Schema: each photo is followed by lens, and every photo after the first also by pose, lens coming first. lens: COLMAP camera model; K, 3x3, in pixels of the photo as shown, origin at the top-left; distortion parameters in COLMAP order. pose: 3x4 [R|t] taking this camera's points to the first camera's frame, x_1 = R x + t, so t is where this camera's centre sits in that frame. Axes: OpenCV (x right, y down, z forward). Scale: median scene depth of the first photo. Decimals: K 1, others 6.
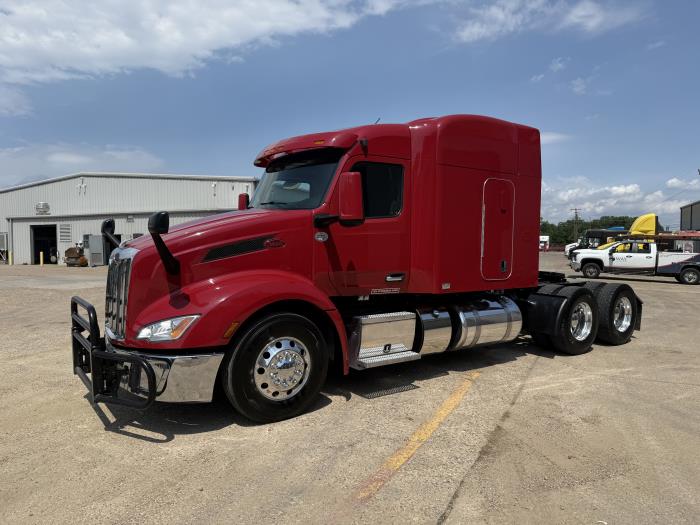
lens RADIAL K [[497.0, 0, 355.5], [0, 497.0, 265.9], [0, 0, 1]] dist [0.029000, -0.042478]
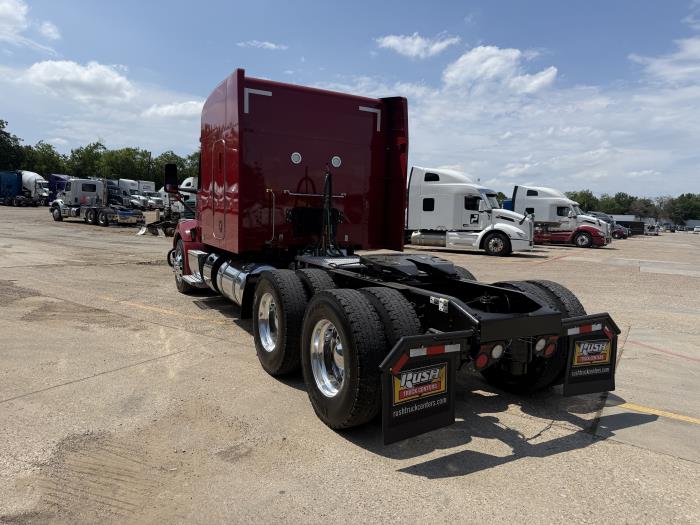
lens RADIAL K [[496.6, 0, 353.8], [0, 496.6, 255.4], [0, 0, 1]] dist [0.028270, -0.044015]
pose [[-0.114598, 0.068969, -0.991015, 1.457035], [-0.081433, 0.993578, 0.078564, -0.046770], [0.990069, 0.089704, -0.108245, 1.575317]]
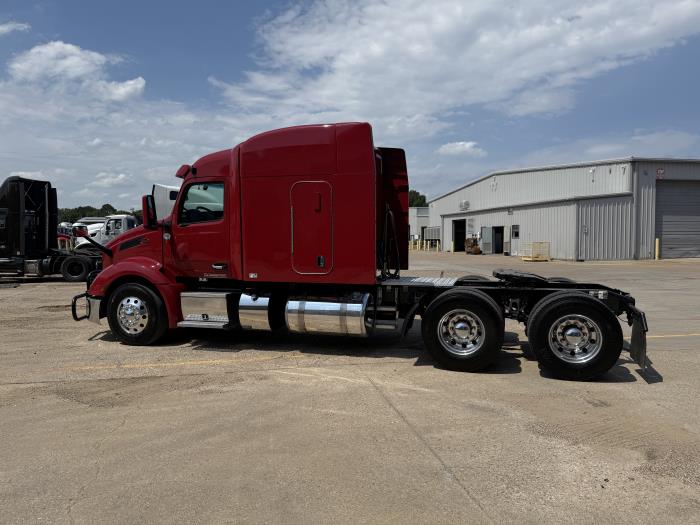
lens RADIAL K [[497.0, 0, 355.5], [0, 497.0, 265.9], [0, 0, 1]] dist [0.029000, -0.042478]
pose [[0.603339, 0.041766, -0.796390, 1.358616], [-0.023695, 0.999126, 0.034447, -0.032309], [0.797133, -0.001913, 0.603801, 0.475696]]
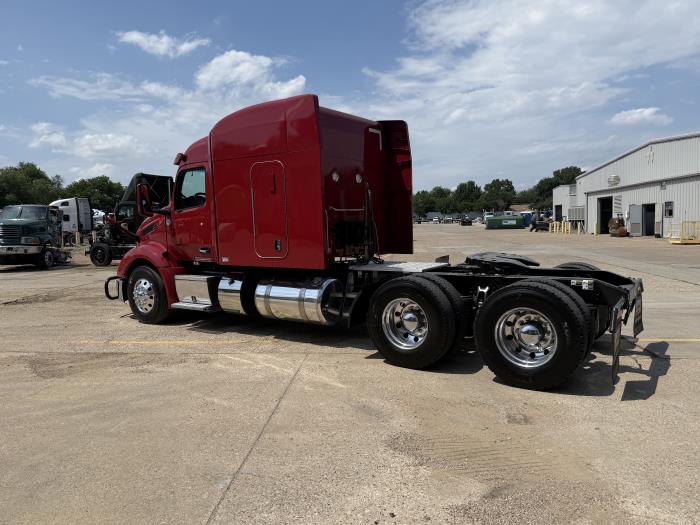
lens RADIAL K [[496.0, 0, 352.4], [0, 496.0, 263.8], [0, 0, 1]] dist [0.041383, -0.068037]
pose [[0.332753, 0.064768, -0.940787, 1.506537], [-0.008623, 0.997806, 0.065643, -0.033926], [0.942975, -0.013731, 0.332581, 0.915263]]
